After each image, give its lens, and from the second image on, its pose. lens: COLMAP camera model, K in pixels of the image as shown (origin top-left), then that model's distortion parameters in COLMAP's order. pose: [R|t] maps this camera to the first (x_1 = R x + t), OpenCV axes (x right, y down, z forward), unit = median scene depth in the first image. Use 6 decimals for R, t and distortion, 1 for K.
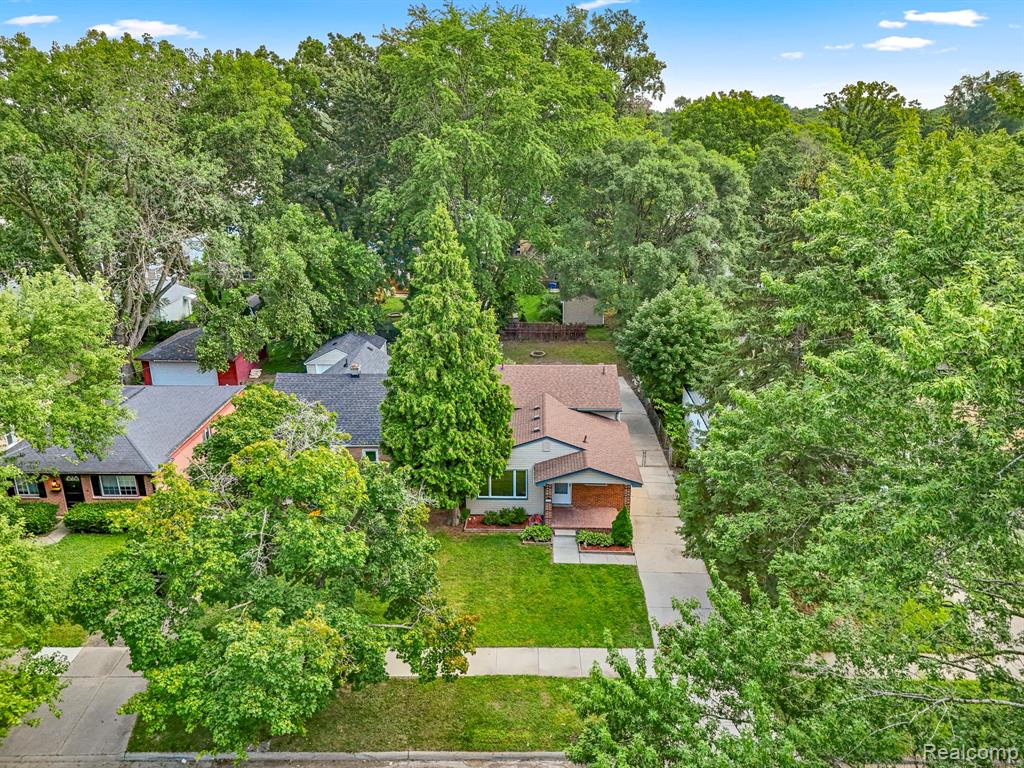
lens RADIAL K [[754.6, 0, 512.0], [0, 754.6, 384.0], [0, 0, 1]] dist [0.065706, -0.058074]
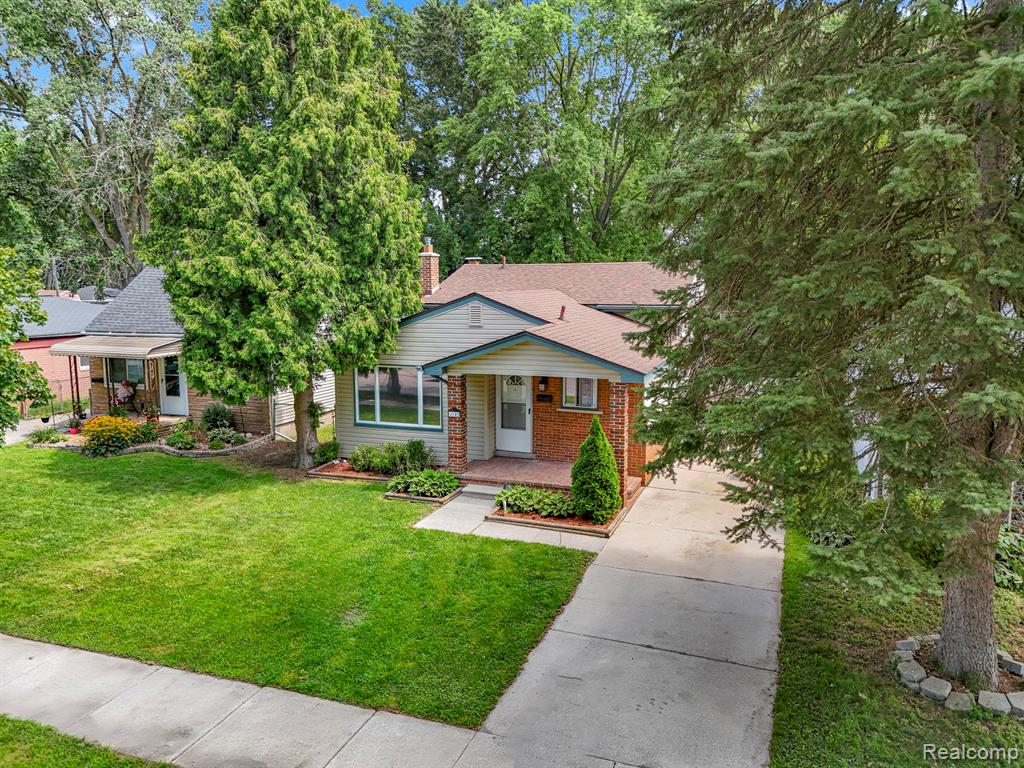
lens RADIAL K [[754.6, 0, 512.0], [0, 754.6, 384.0], [0, 0, 1]] dist [0.065706, -0.058074]
pose [[0.944122, 0.039630, -0.327205, 0.190659], [-0.104315, 0.977641, -0.182582, 0.175629], [0.312653, 0.206512, 0.927146, 0.458310]]
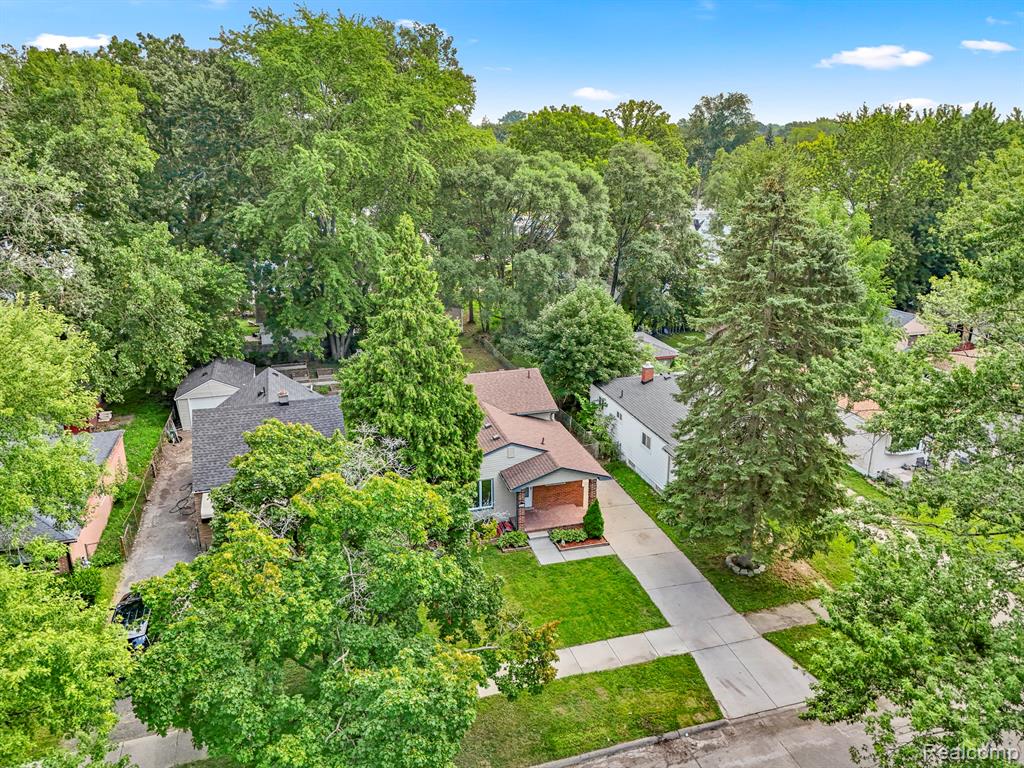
lens RADIAL K [[754.6, 0, 512.0], [0, 754.6, 384.0], [0, 0, 1]] dist [0.065706, -0.058074]
pose [[0.949708, -0.094586, 0.298510, -0.201215], [0.099023, 0.995085, 0.000262, -0.007002], [-0.297067, 0.029311, 0.954407, 0.029245]]
